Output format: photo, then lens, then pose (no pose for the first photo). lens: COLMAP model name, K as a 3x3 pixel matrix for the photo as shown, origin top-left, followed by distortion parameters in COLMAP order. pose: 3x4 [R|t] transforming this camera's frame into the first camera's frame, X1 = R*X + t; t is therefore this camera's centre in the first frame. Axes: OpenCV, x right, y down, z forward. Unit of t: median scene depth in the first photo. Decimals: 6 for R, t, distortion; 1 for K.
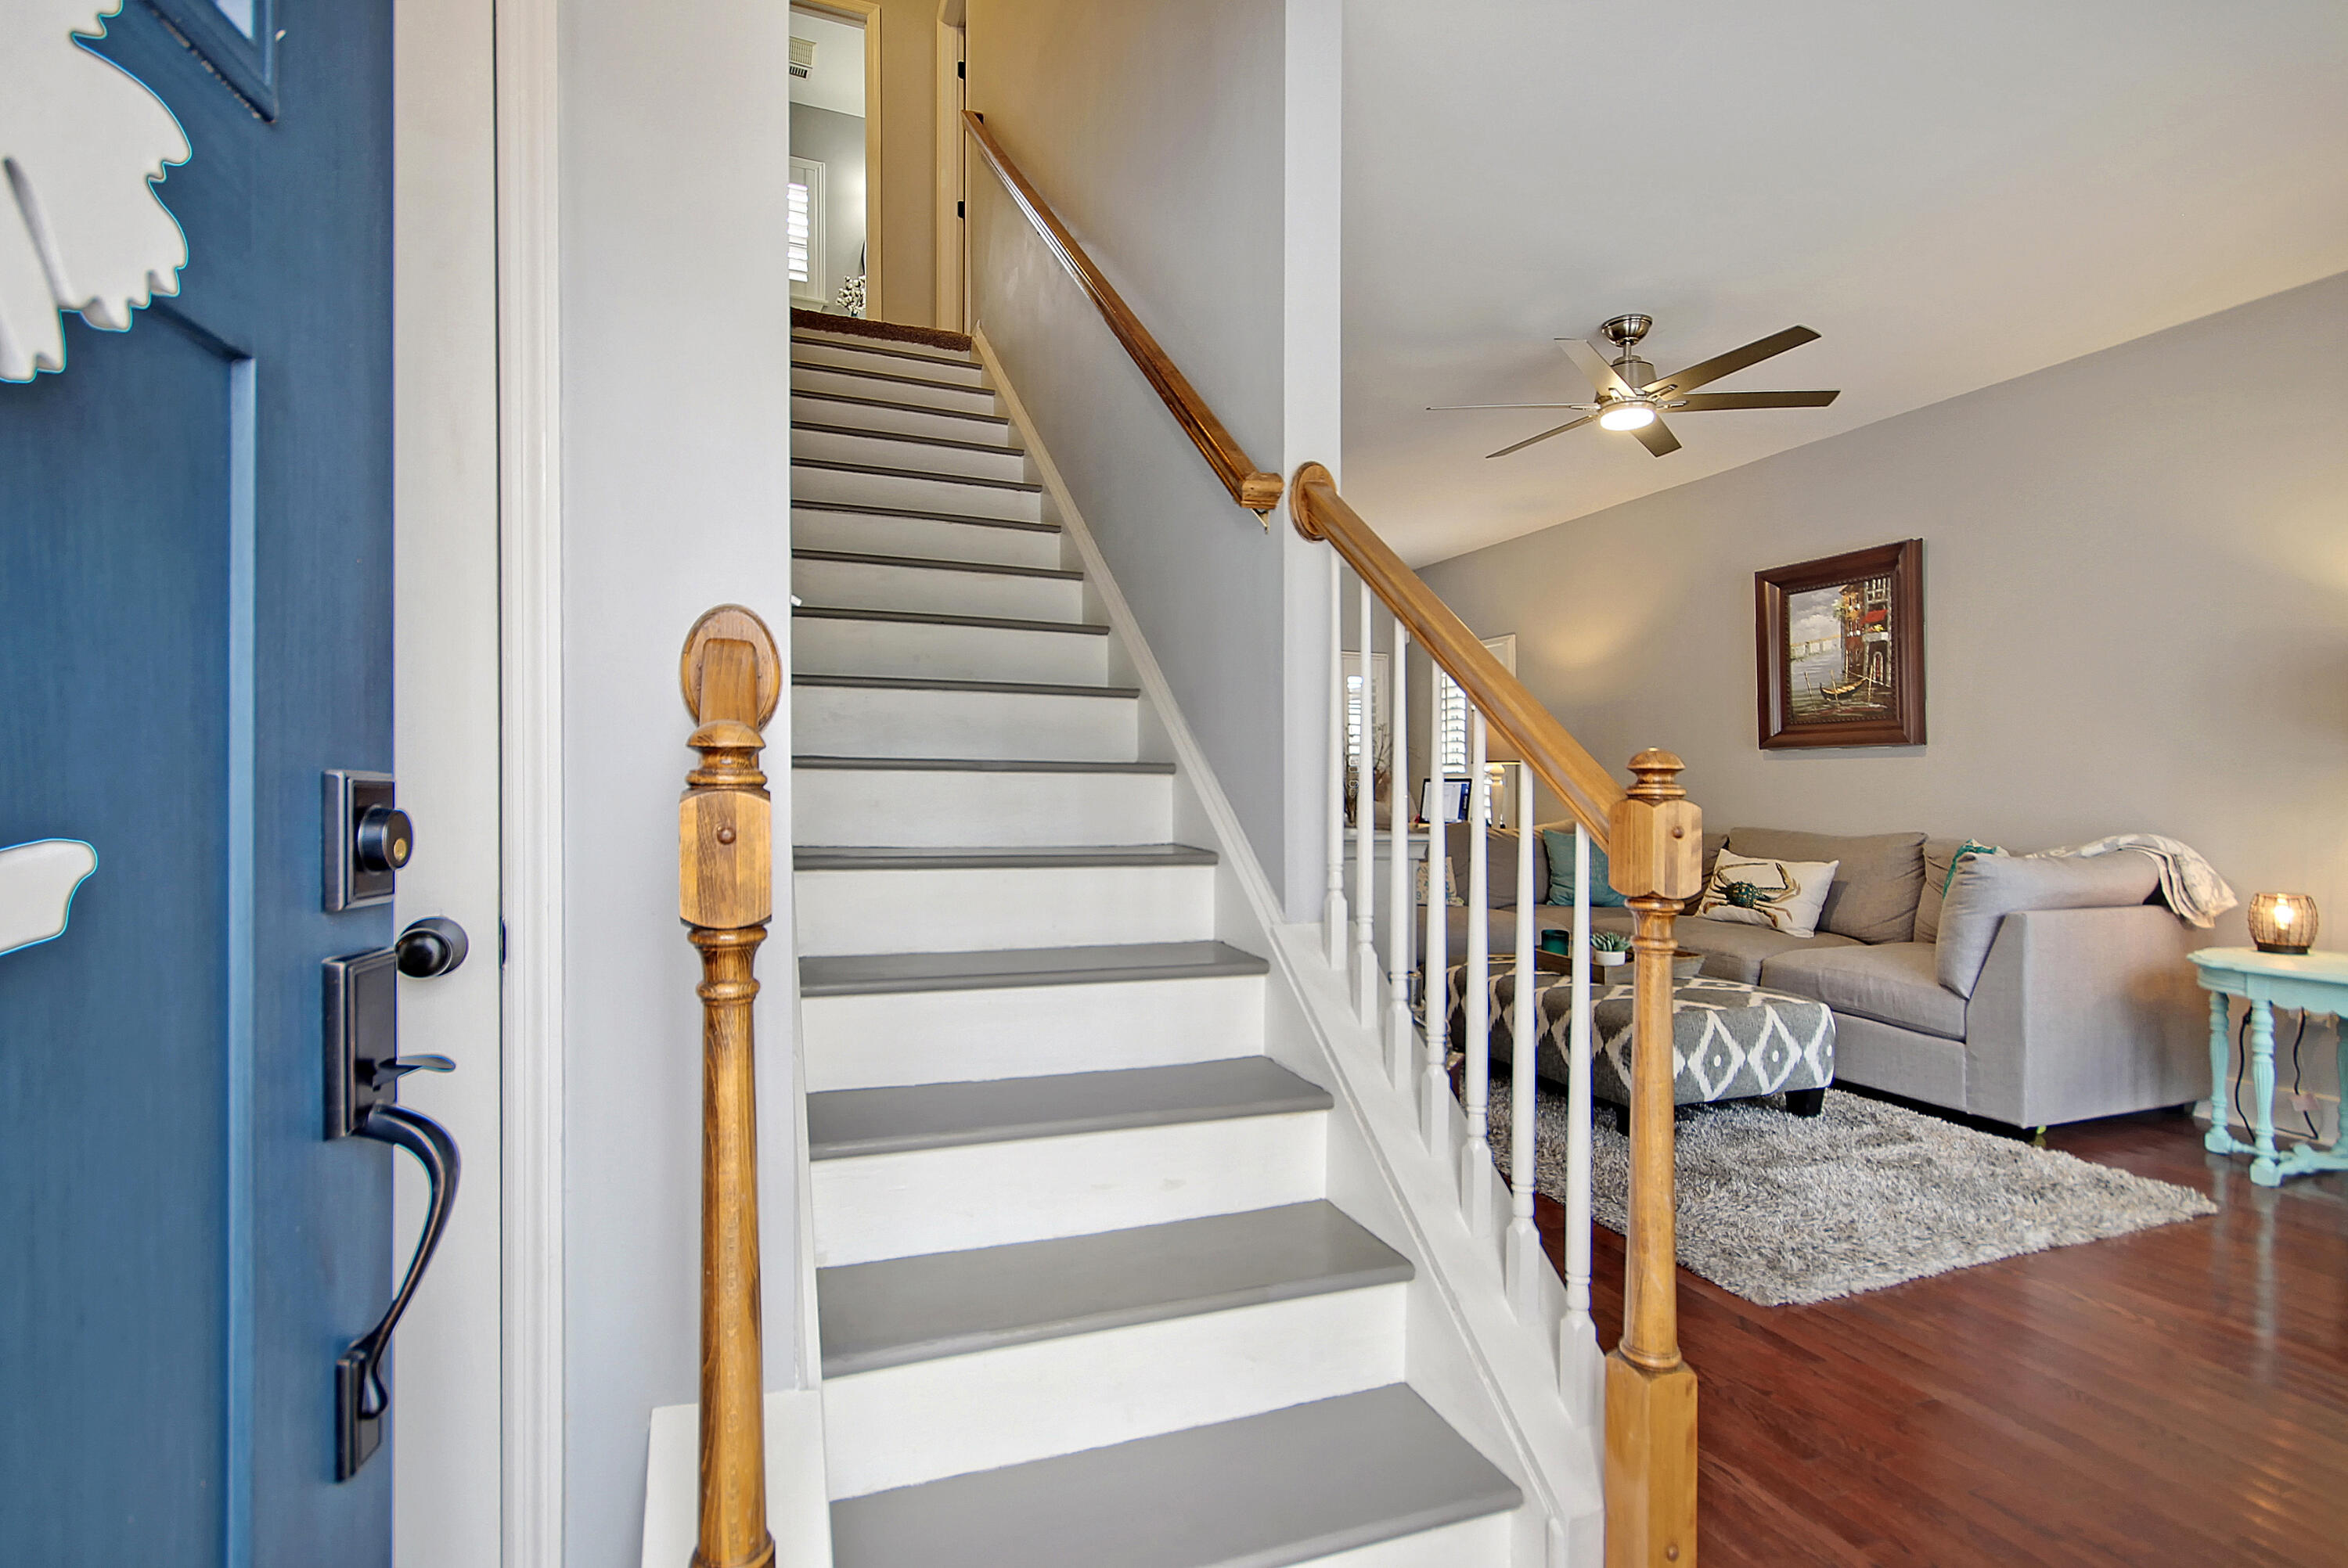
lens RADIAL K [[1111.8, 0, 1172.2], [0, 1111.8, 787.6], [0, 0, 1]] dist [0.001970, 0.000189]
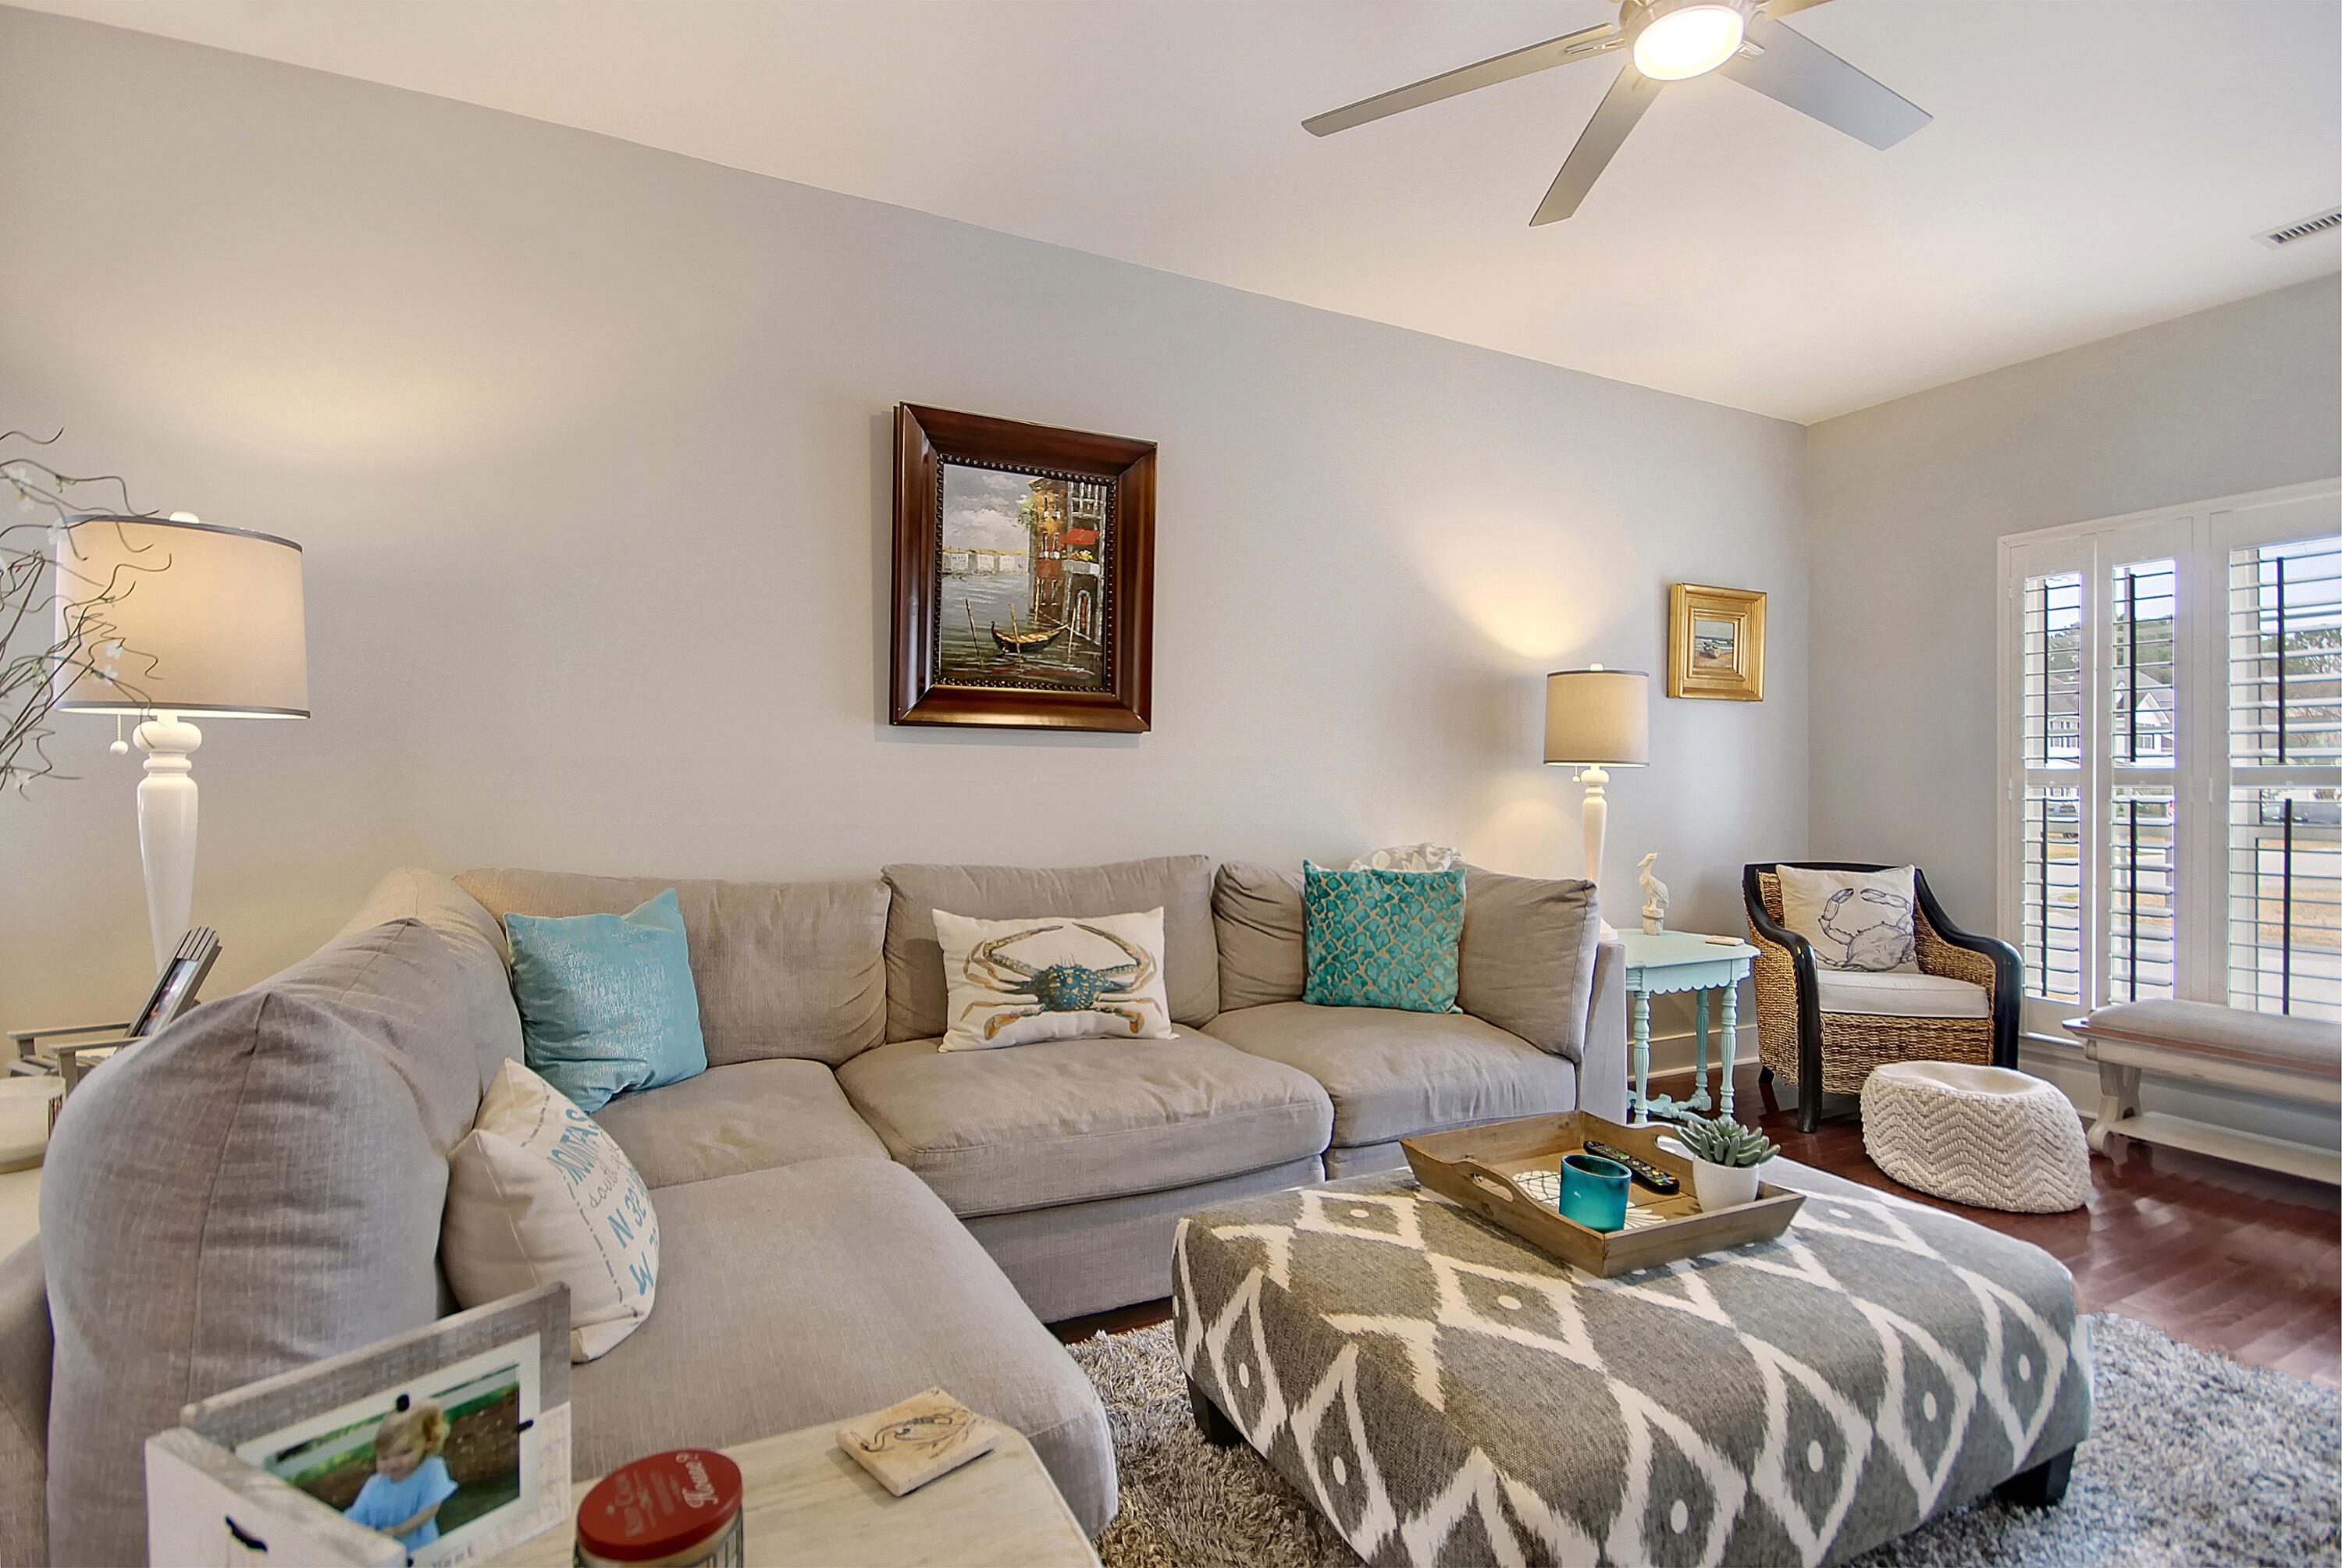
lens RADIAL K [[1109.0, 0, 1174.7], [0, 1109.0, 786.9], [0, 0, 1]] dist [0.001970, 0.000189]
pose [[-0.097105, -0.002413, 0.995271, -0.038696], [-0.002043, 0.999995, 0.002225, -0.004718], [-0.995272, -0.001817, -0.097110, 0.989853]]
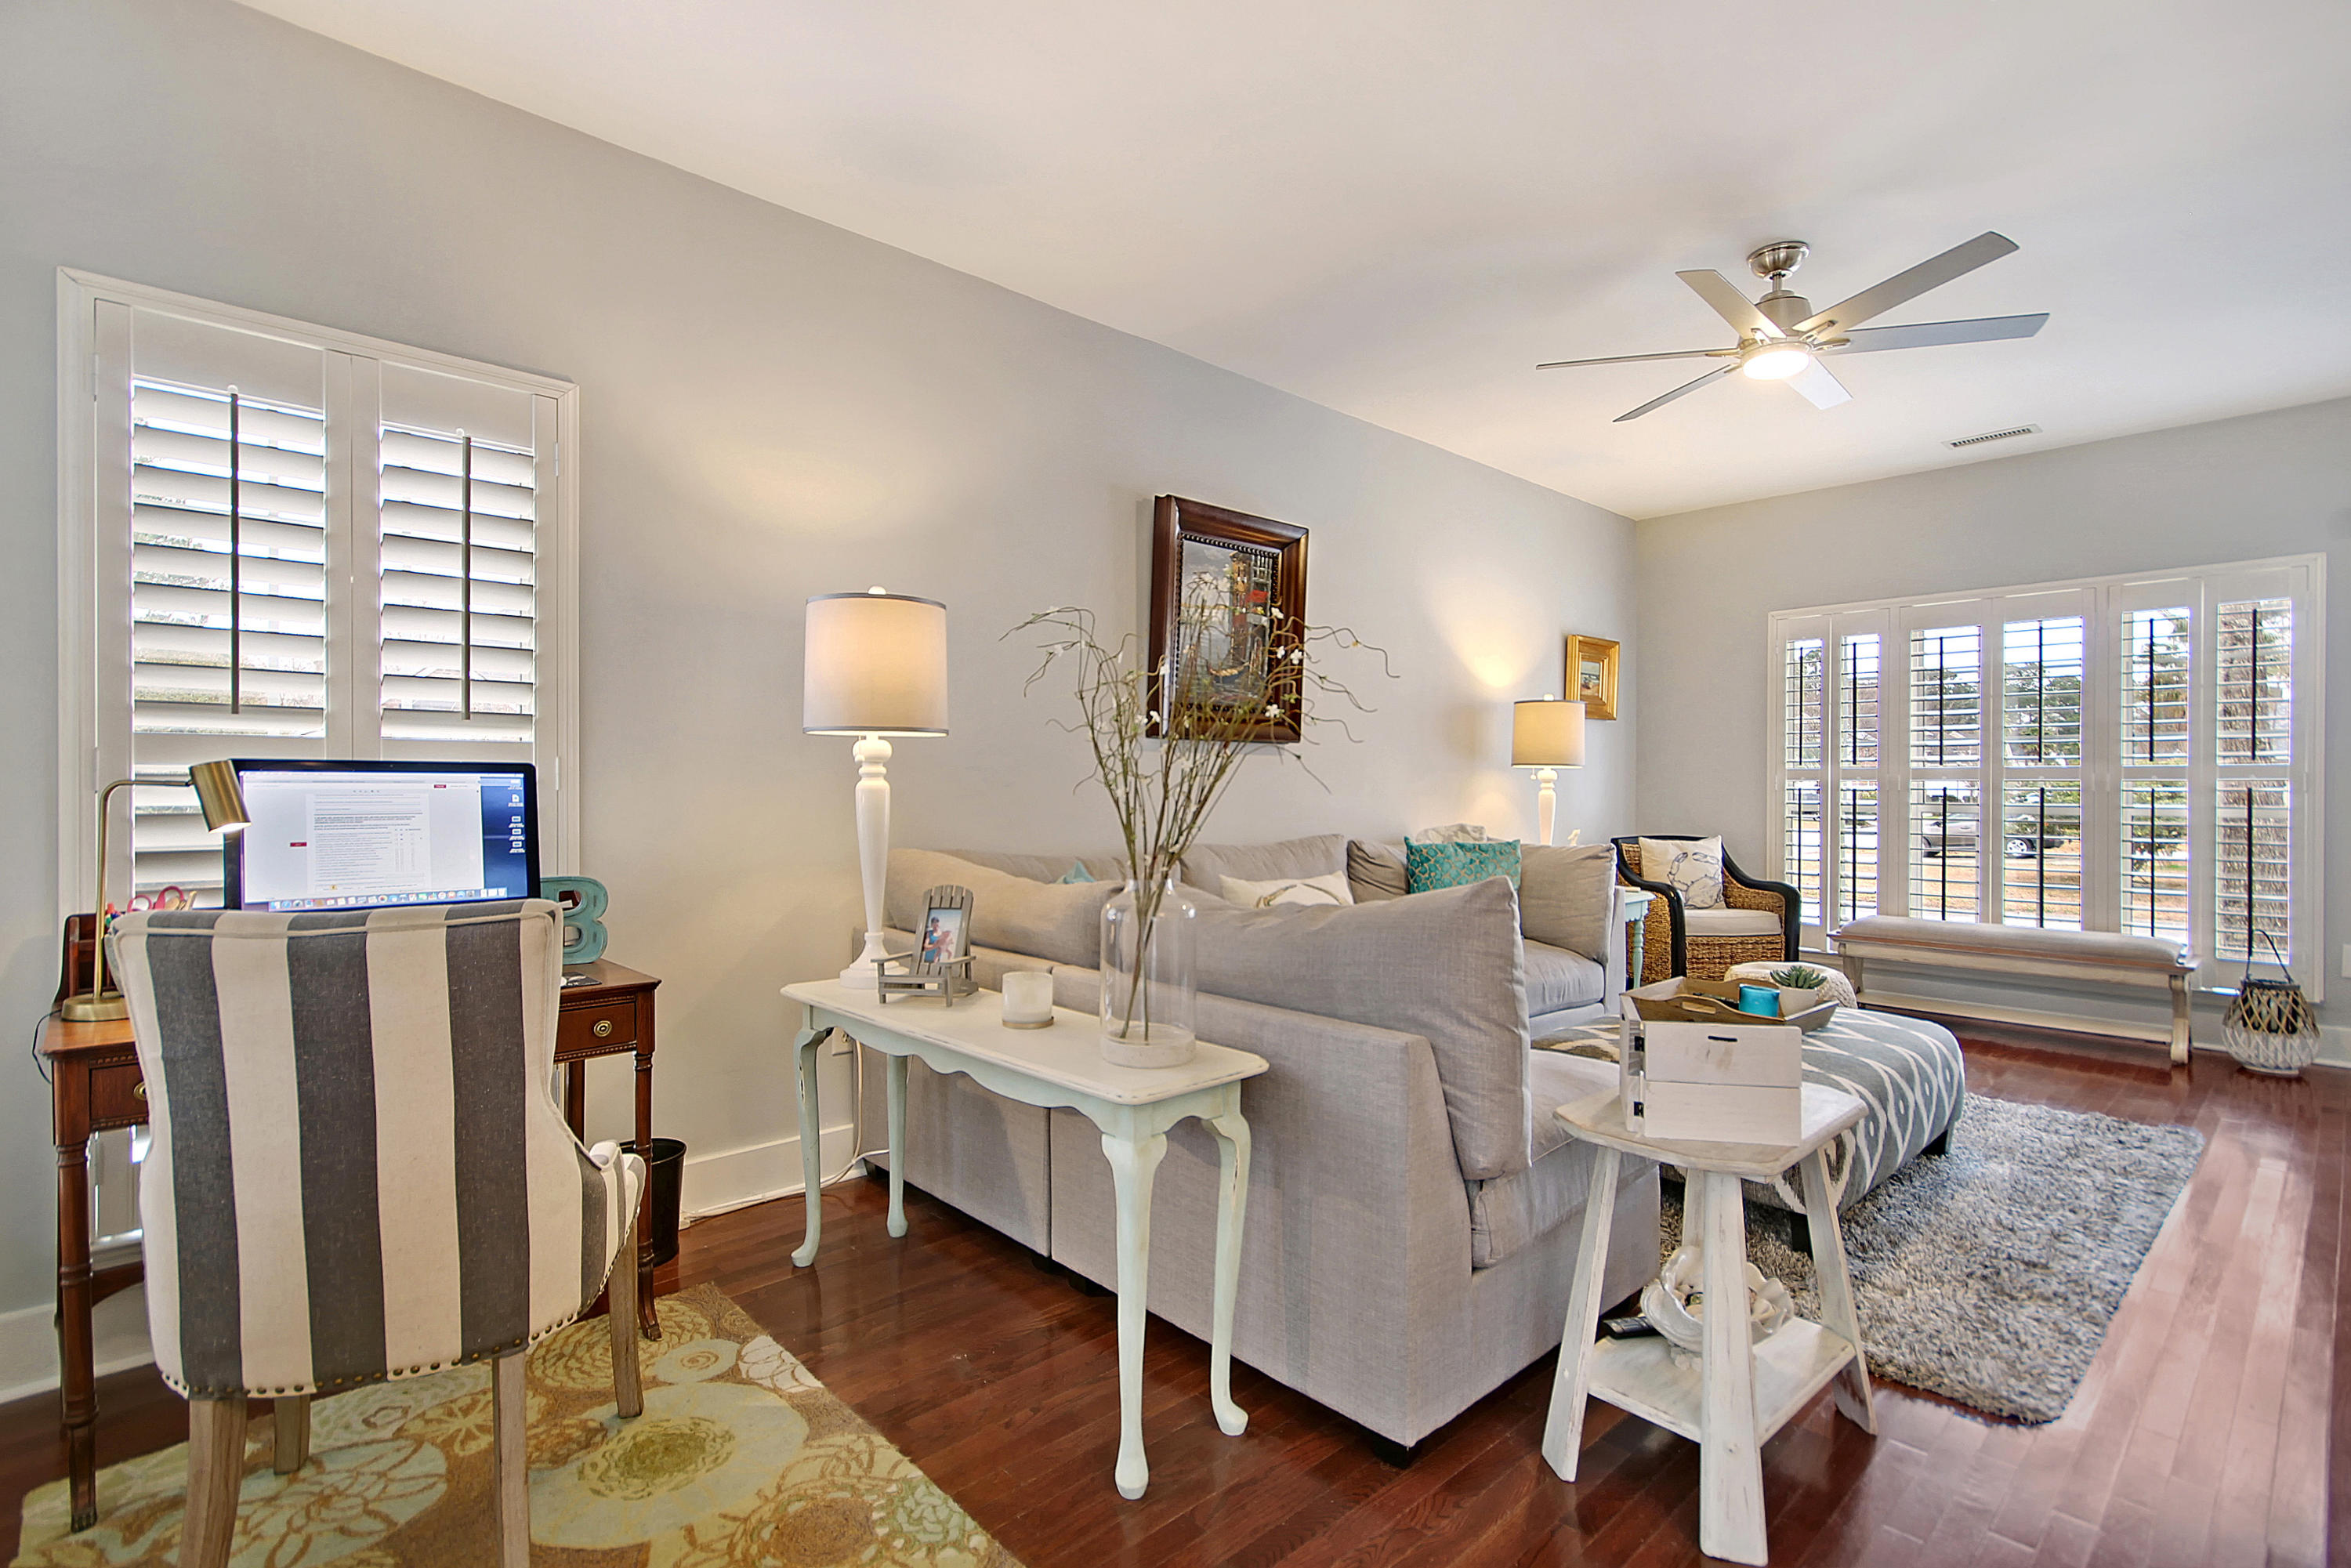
lens RADIAL K [[1113.4, 0, 1169.3], [0, 1113.4, 794.3], [0, 0, 1]] dist [0.001970, 0.000189]
pose [[-0.372950, -0.005673, 0.927834, -0.166811], [0.005230, 0.999953, 0.008216, -0.003025], [-0.927837, 0.007917, -0.372903, 1.372801]]
